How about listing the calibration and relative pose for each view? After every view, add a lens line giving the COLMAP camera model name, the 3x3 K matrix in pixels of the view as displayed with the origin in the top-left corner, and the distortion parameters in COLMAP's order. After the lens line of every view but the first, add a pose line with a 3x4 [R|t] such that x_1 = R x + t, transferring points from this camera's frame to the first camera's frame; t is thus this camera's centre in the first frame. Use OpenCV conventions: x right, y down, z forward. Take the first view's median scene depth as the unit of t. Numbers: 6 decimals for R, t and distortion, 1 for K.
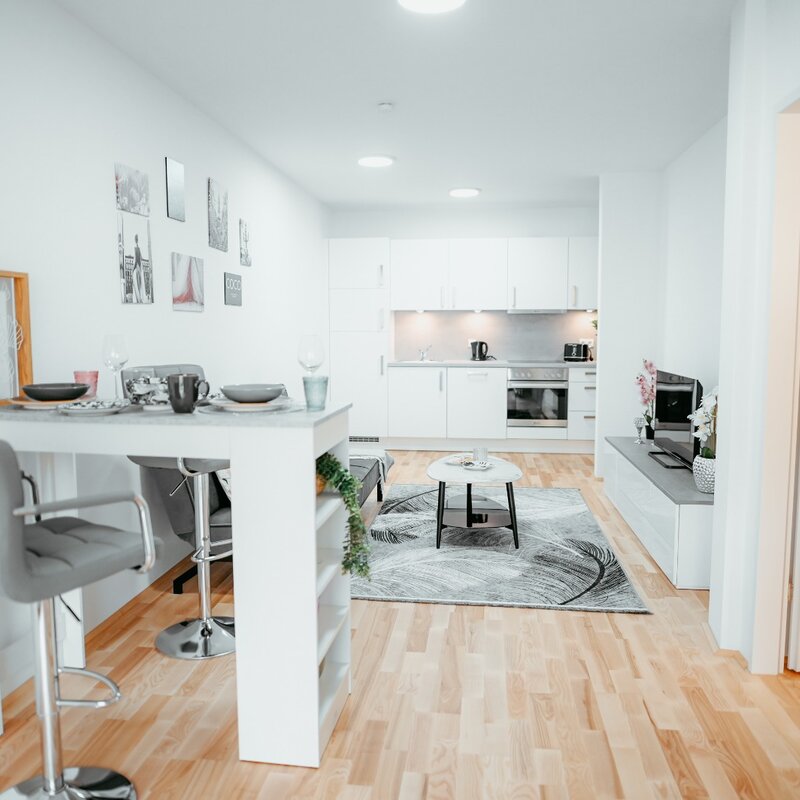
lens RADIAL K [[714.9, 0, 397.9], [0, 714.9, 398.5], [0, 0, 1]] dist [-0.019129, -0.002421]
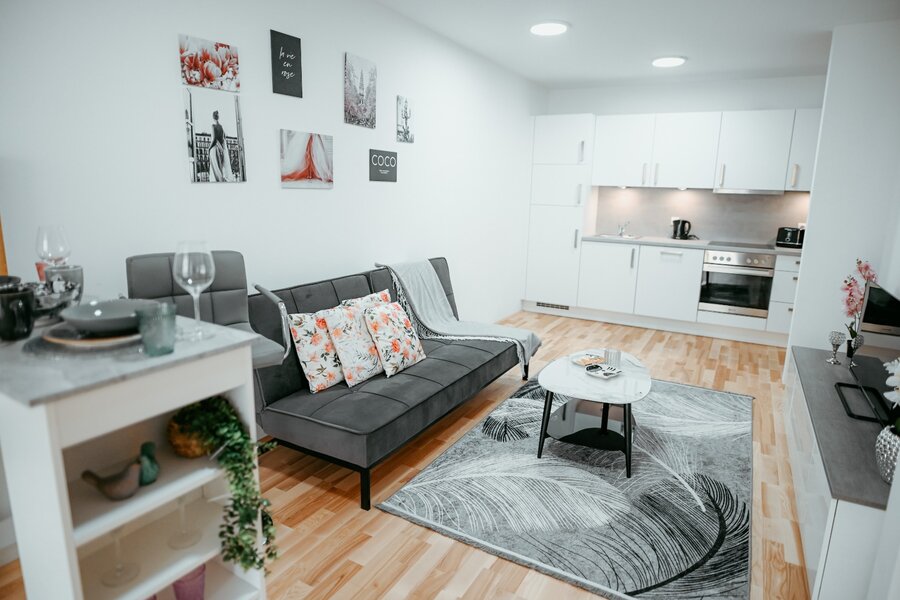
lens RADIAL K [[535.2, 0, 450.9], [0, 535.2, 298.9], [0, 0, 1]] dist [-0.021713, -0.001535]
pose [[0.923590, 0.102720, -0.369365, 0.221366], [-0.064635, 0.991367, 0.114078, -0.075568], [0.377894, -0.081487, 0.922256, 0.412855]]
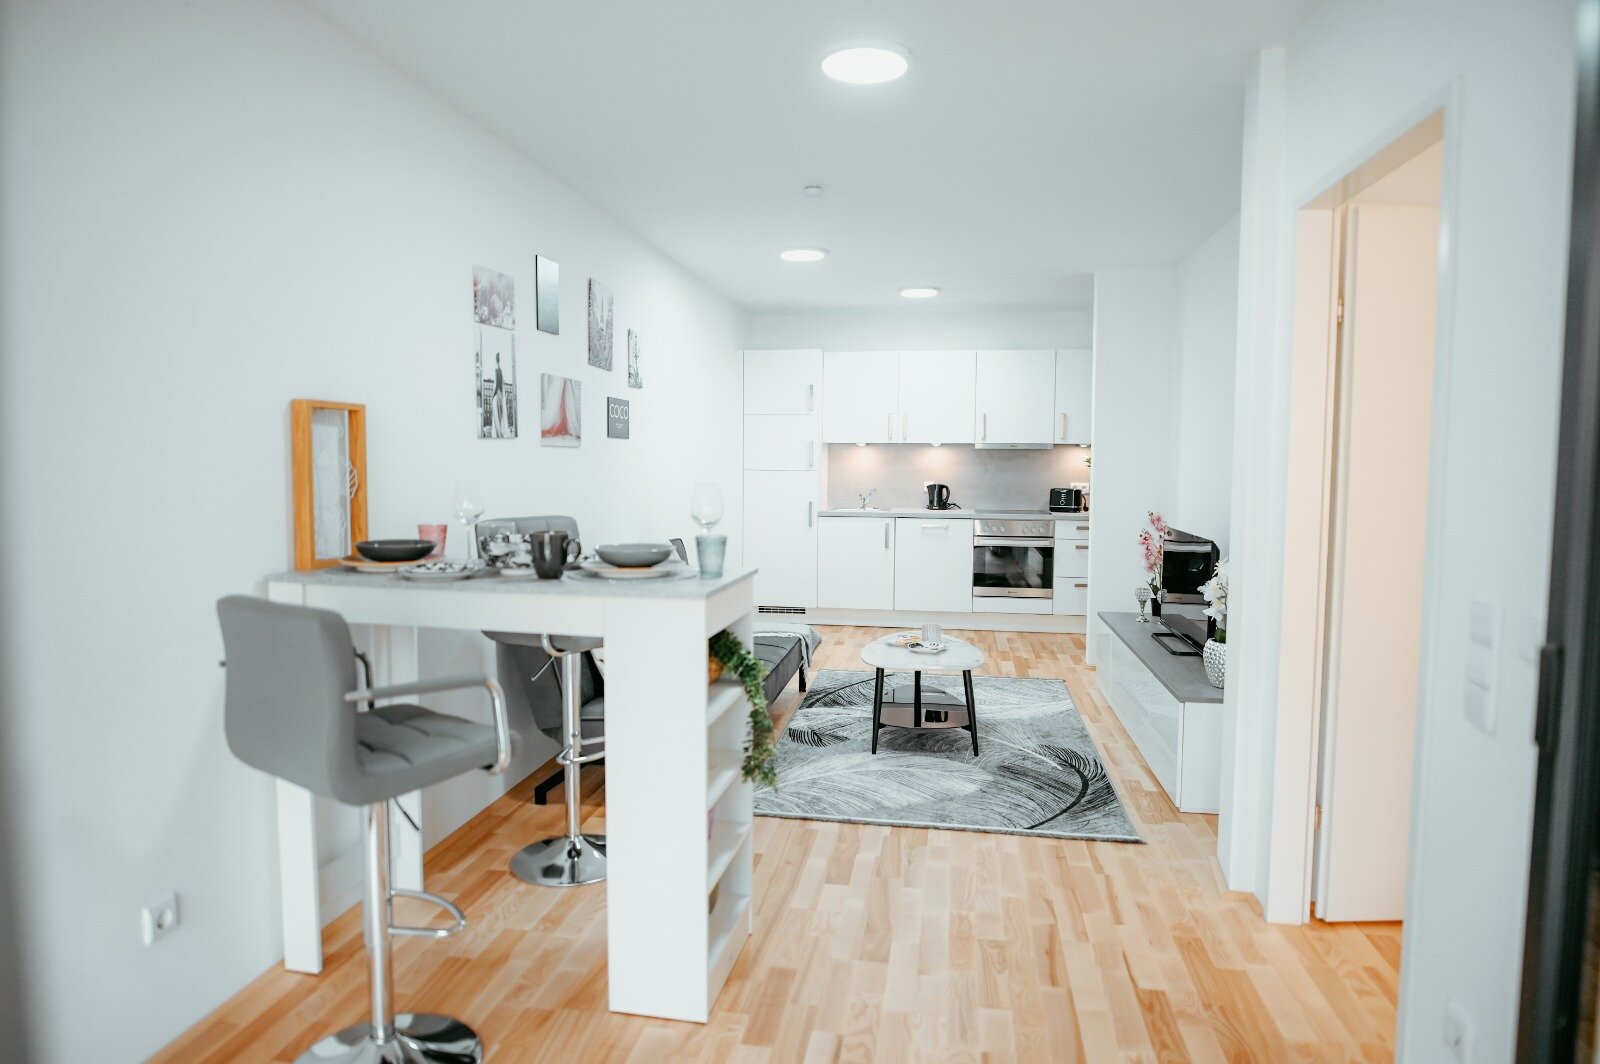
lens RADIAL K [[951.4, 0, 804.8], [0, 951.4, 528.0], [0, 0, 1]] dist [-0.021713, -0.001535]
pose [[0.999249, 0.011199, -0.037105, 0.019964], [-0.012219, 0.999551, -0.027370, -0.007418], [0.036782, 0.027803, 0.998936, -0.048239]]
